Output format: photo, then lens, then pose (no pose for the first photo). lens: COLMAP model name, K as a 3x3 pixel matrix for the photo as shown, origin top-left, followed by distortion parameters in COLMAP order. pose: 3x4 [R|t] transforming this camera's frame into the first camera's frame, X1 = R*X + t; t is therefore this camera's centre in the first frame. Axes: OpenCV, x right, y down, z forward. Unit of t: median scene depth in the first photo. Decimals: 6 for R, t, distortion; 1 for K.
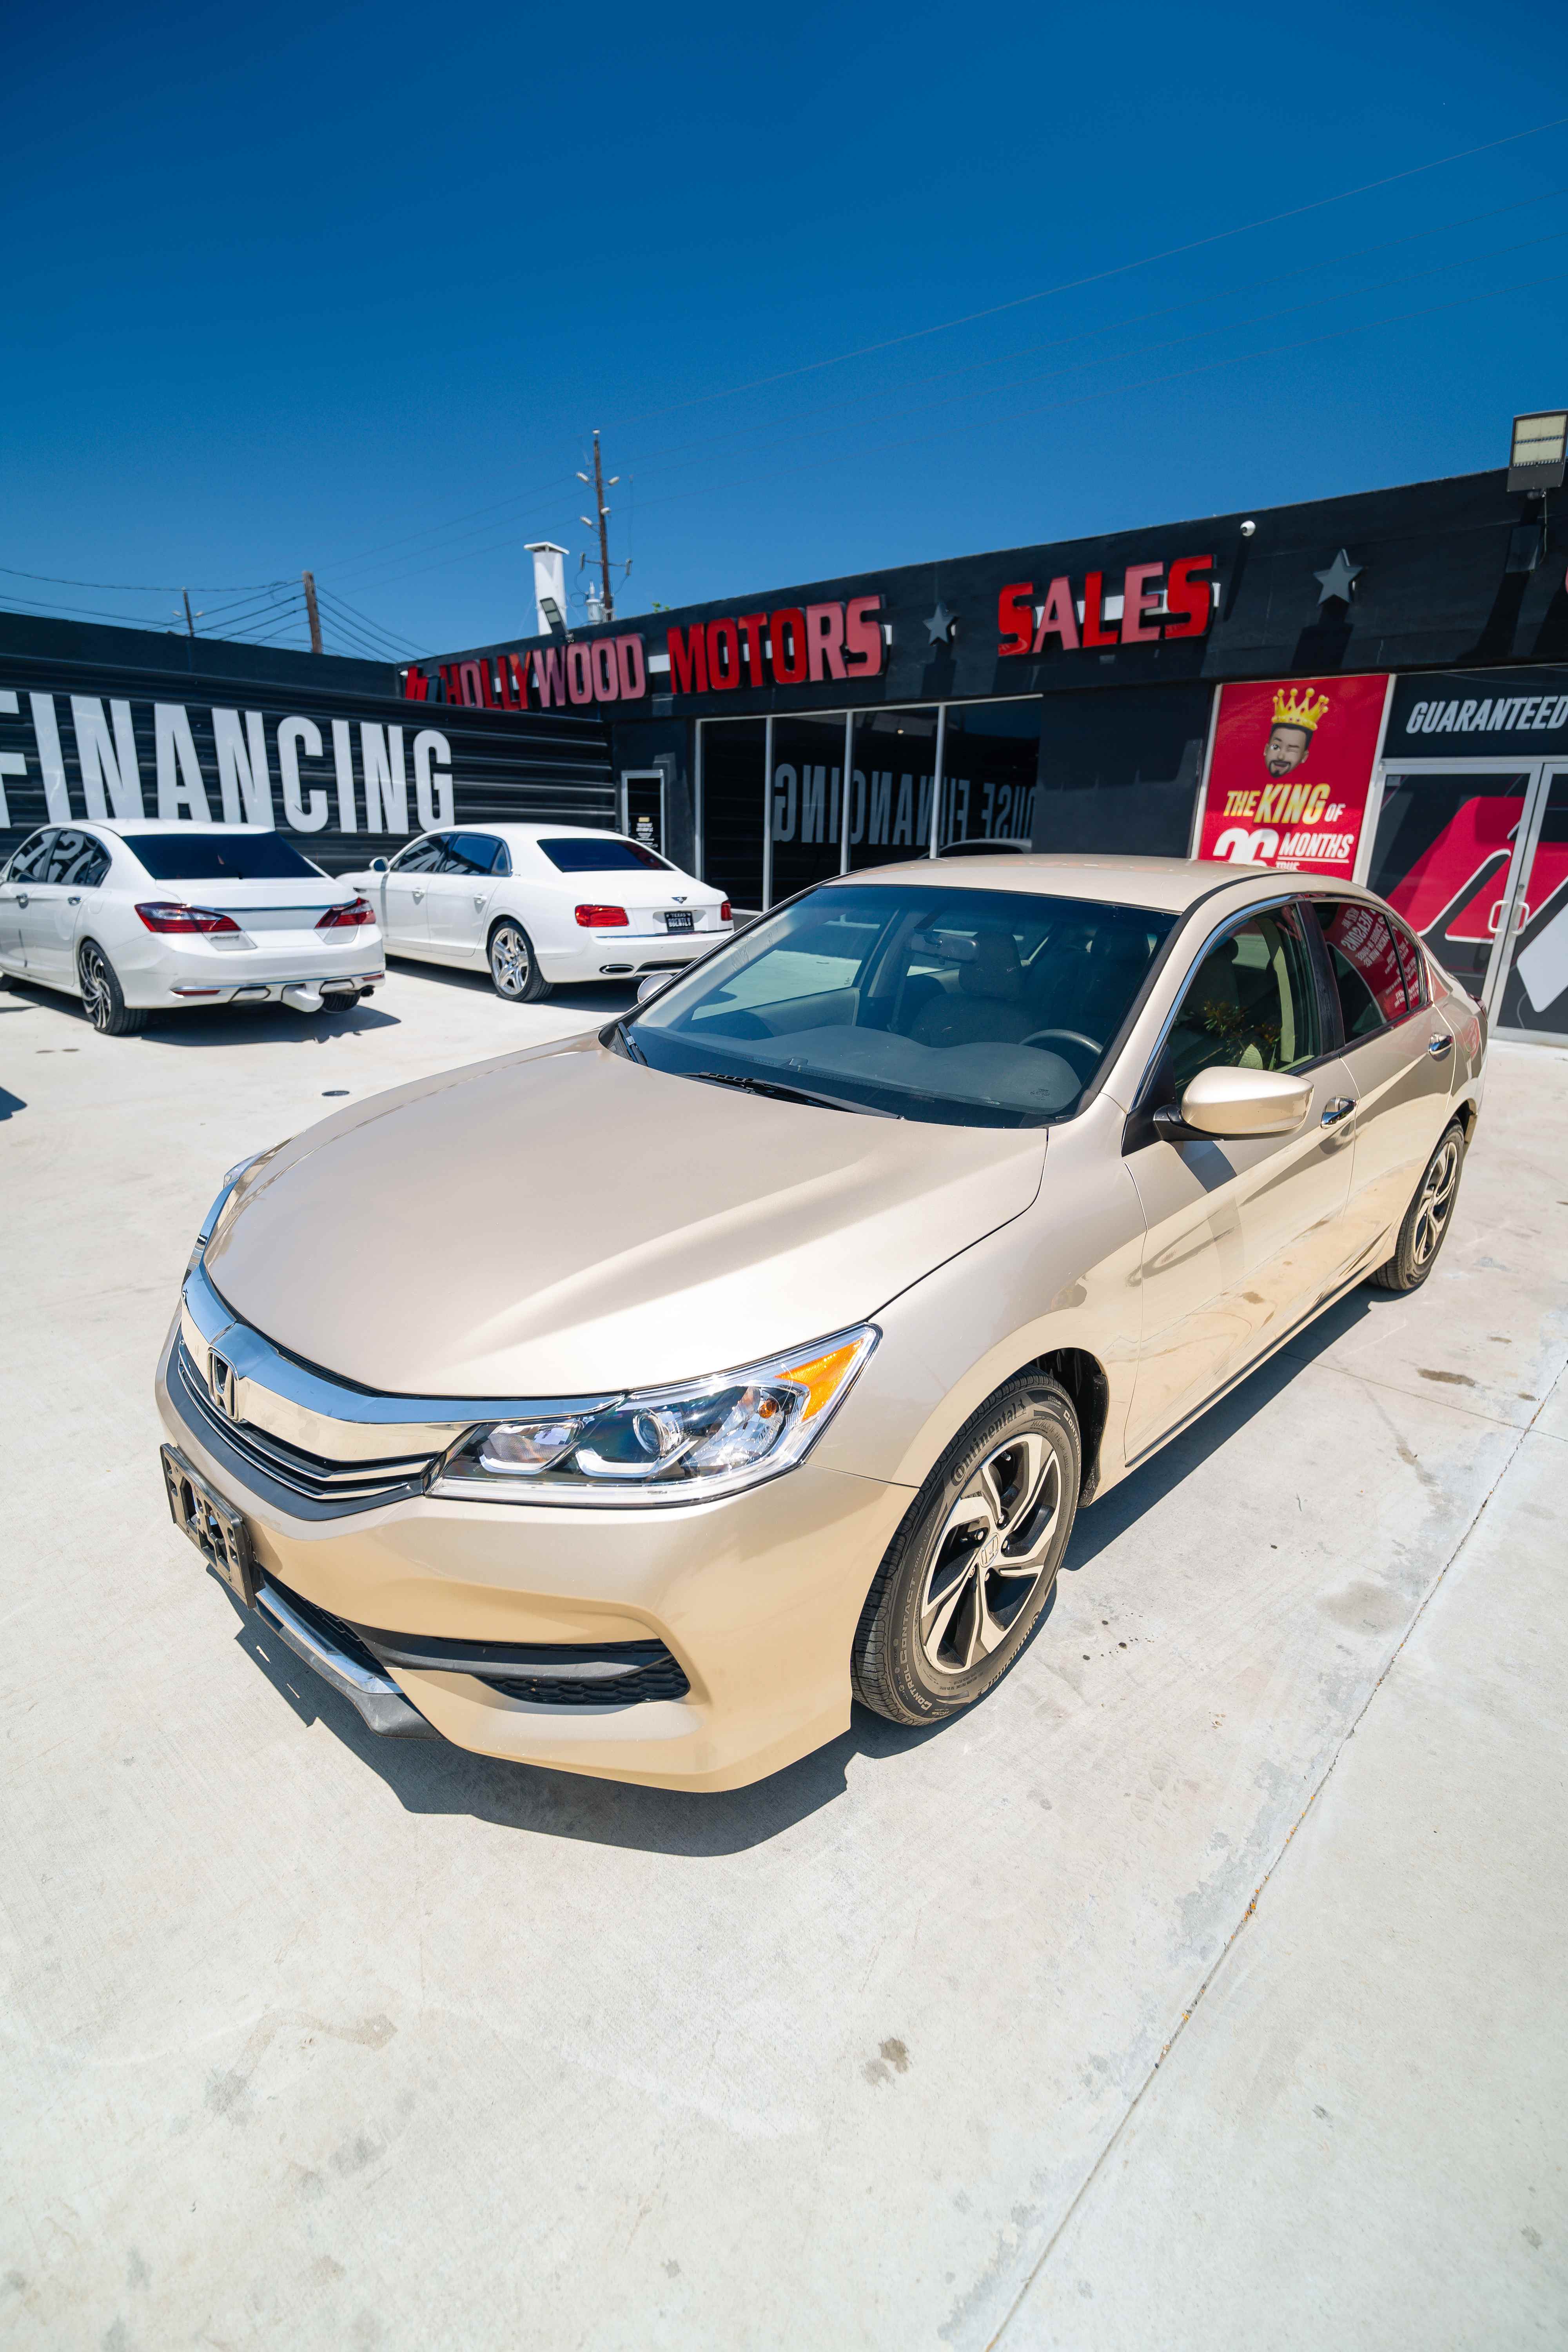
lens RADIAL K [[1096.4, 0, 784.1], [0, 1096.4, 1191.4], [0, 0, 1]] dist [-0.004466, -0.000733]
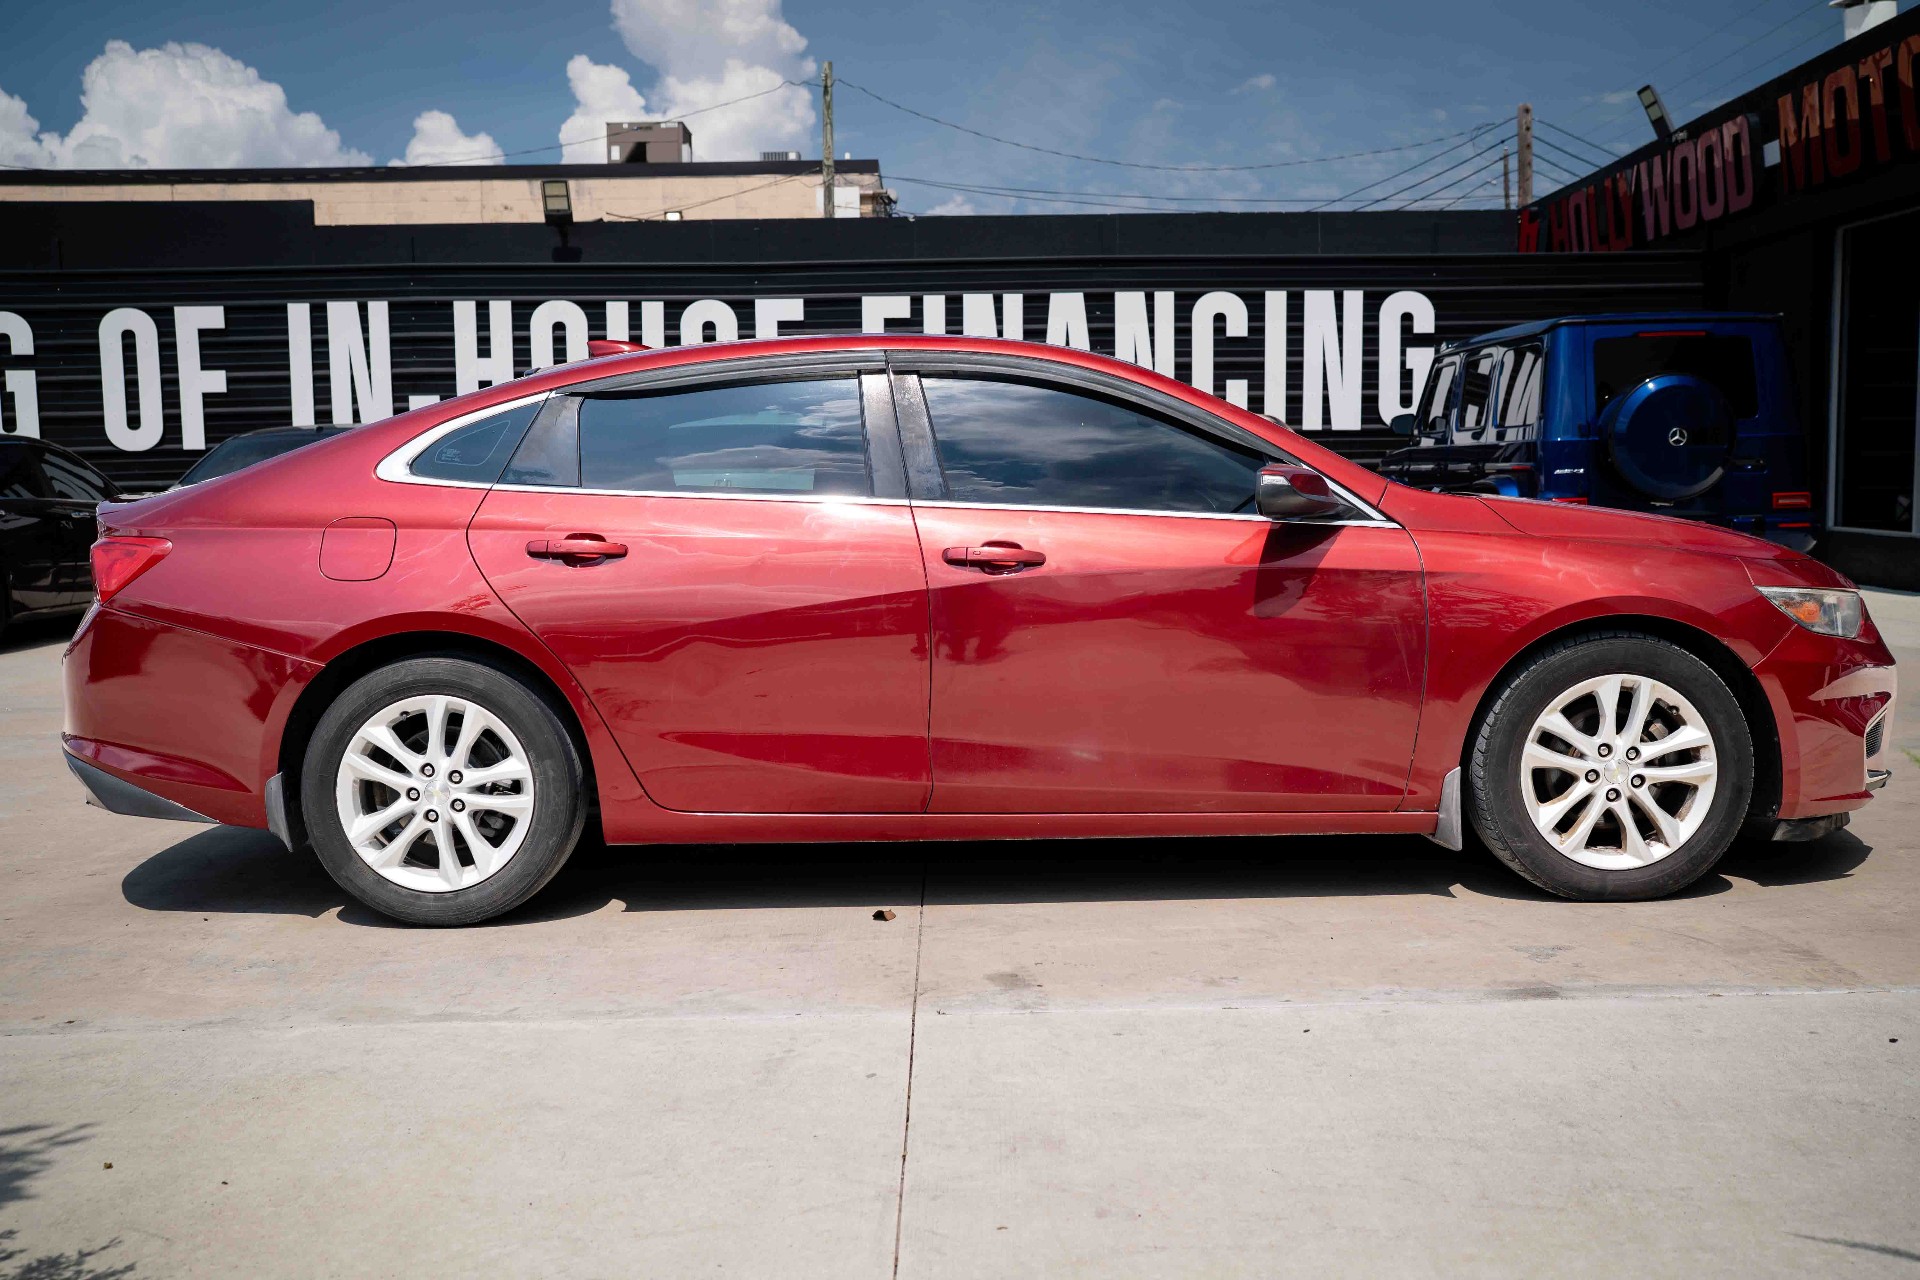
lens RADIAL K [[1842.5, 0, 957.7], [0, 1842.5, 629.3], [0, 0, 1]] dist [-0.063337, 0.188580]
pose [[0.693056, 0.025883, -0.720419, 0.470995], [-0.192513, 0.969706, -0.150362, 0.044827], [0.694703, 0.242899, 0.677044, 0.043152]]
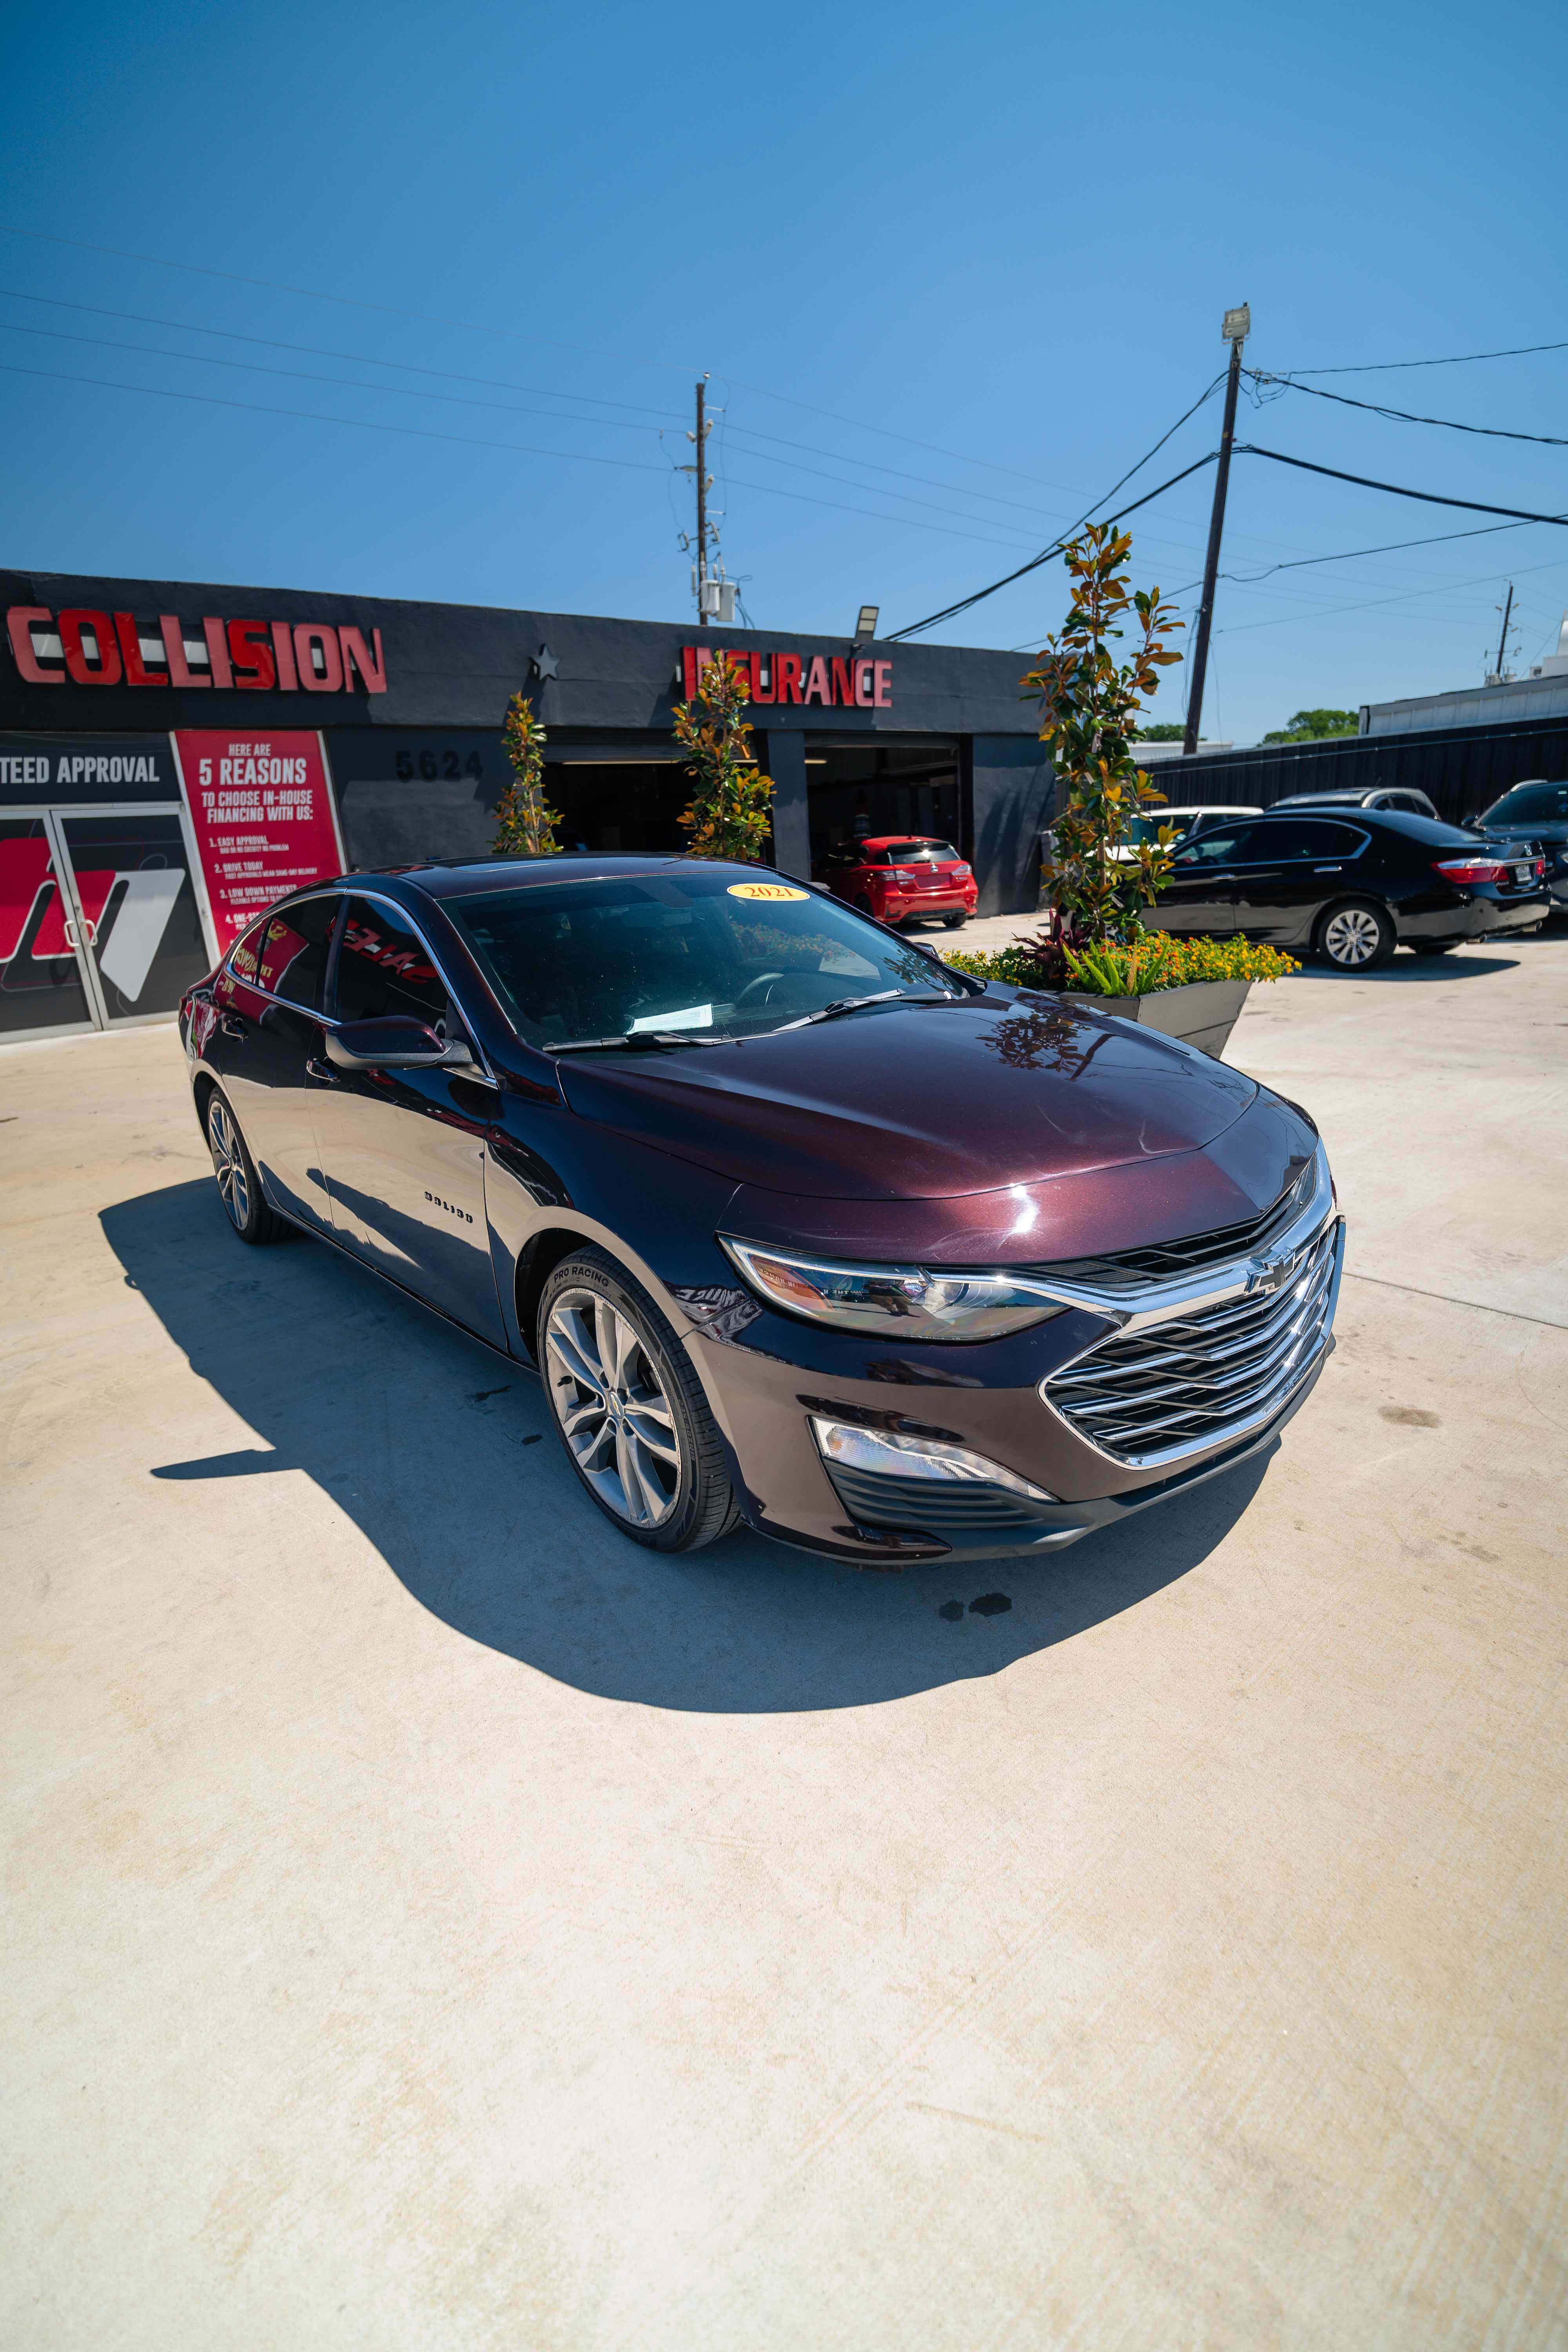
lens RADIAL K [[1097.9, 0, 789.8], [0, 1097.9, 1182.6], [0, 0, 1]] dist [-0.006102, -0.001130]
pose [[0.109540, -0.321034, 0.940711, -0.438281], [0.370950, 0.891235, 0.260954, -0.022840], [-0.922170, 0.320372, 0.216714, 0.076708]]
